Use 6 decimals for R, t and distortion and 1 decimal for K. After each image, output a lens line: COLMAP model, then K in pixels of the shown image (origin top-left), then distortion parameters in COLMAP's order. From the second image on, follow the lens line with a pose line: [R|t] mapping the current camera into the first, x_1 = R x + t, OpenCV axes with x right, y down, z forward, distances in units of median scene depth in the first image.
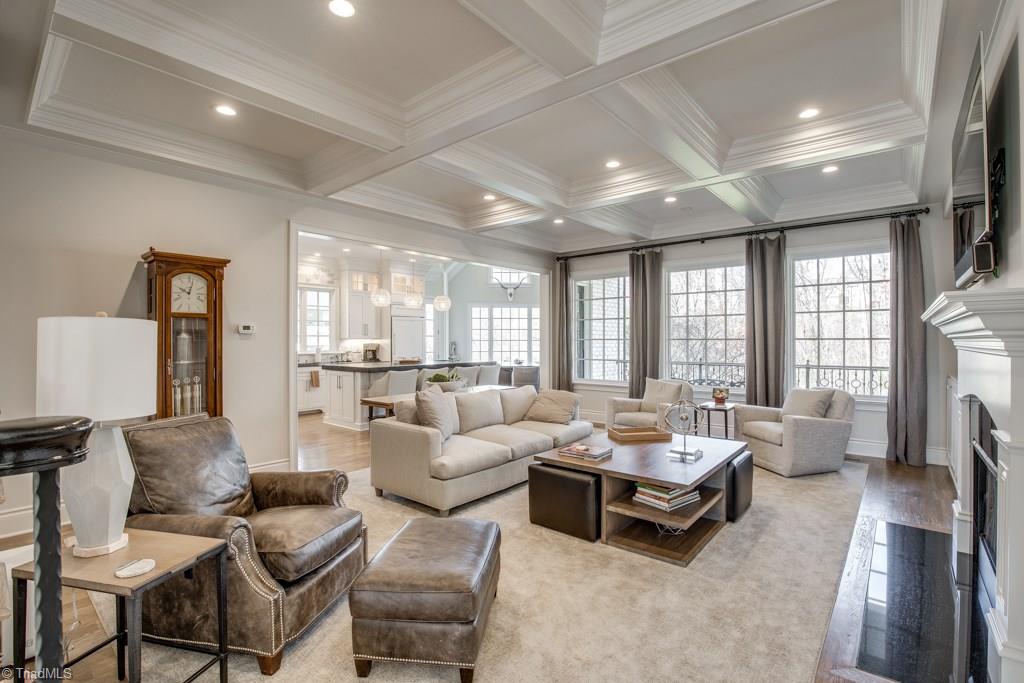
lens RADIAL K [[465.5, 0, 515.5], [0, 465.5, 340.6], [0, 0, 1]] dist [-0.038335, 0.000118]
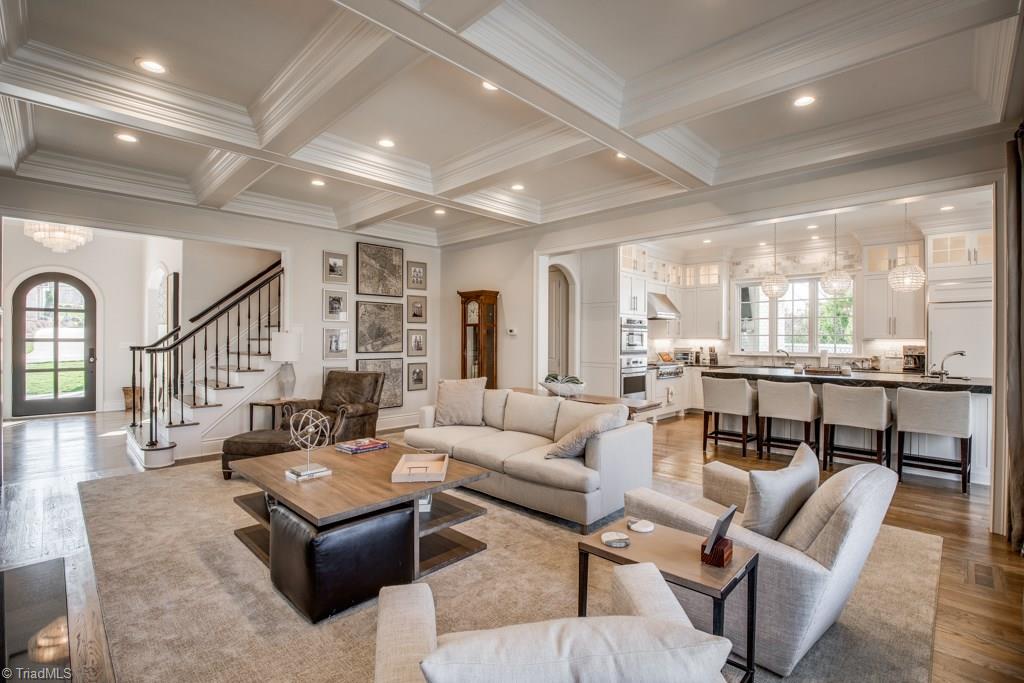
lens RADIAL K [[465.5, 0, 515.5], [0, 465.5, 340.6], [0, 0, 1]] dist [-0.038335, 0.000118]
pose [[-0.076933, 0.004441, -0.997026, 0.403059], [-0.005640, 0.999972, 0.004889, -0.001933], [0.997020, 0.005999, -0.076905, 0.492175]]
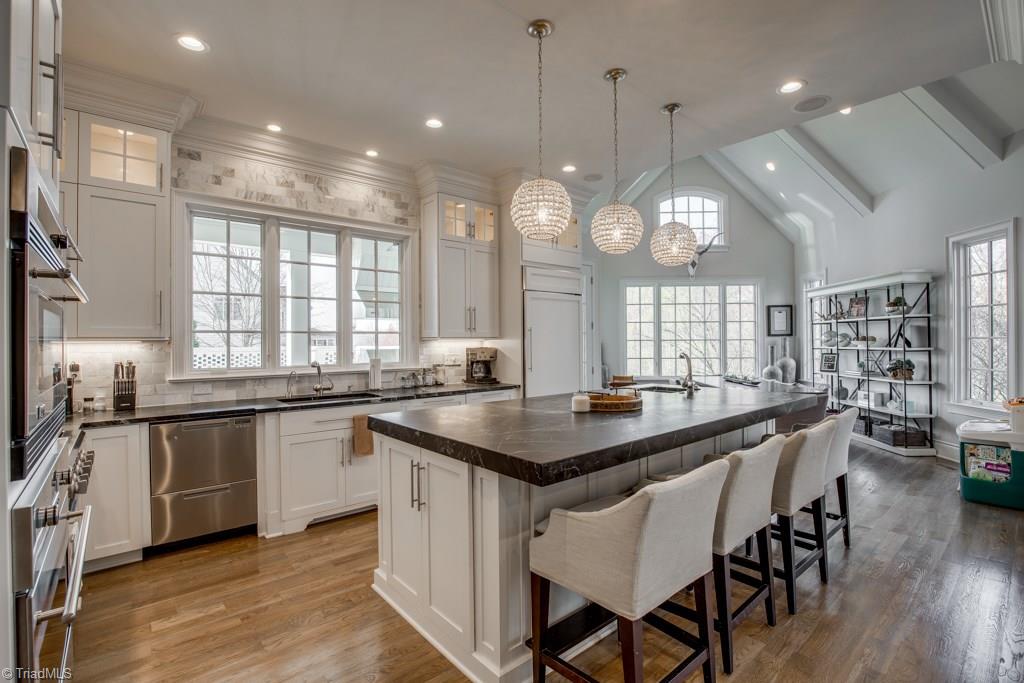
lens RADIAL K [[465.5, 0, 515.5], [0, 465.5, 340.6], [0, 0, 1]] dist [-0.038335, 0.000118]
pose [[0.986879, -0.005104, -0.161381, -0.202901], [0.005036, 0.999987, -0.000833, -0.000770], [0.161383, 0.000009, 0.986892, 0.537272]]
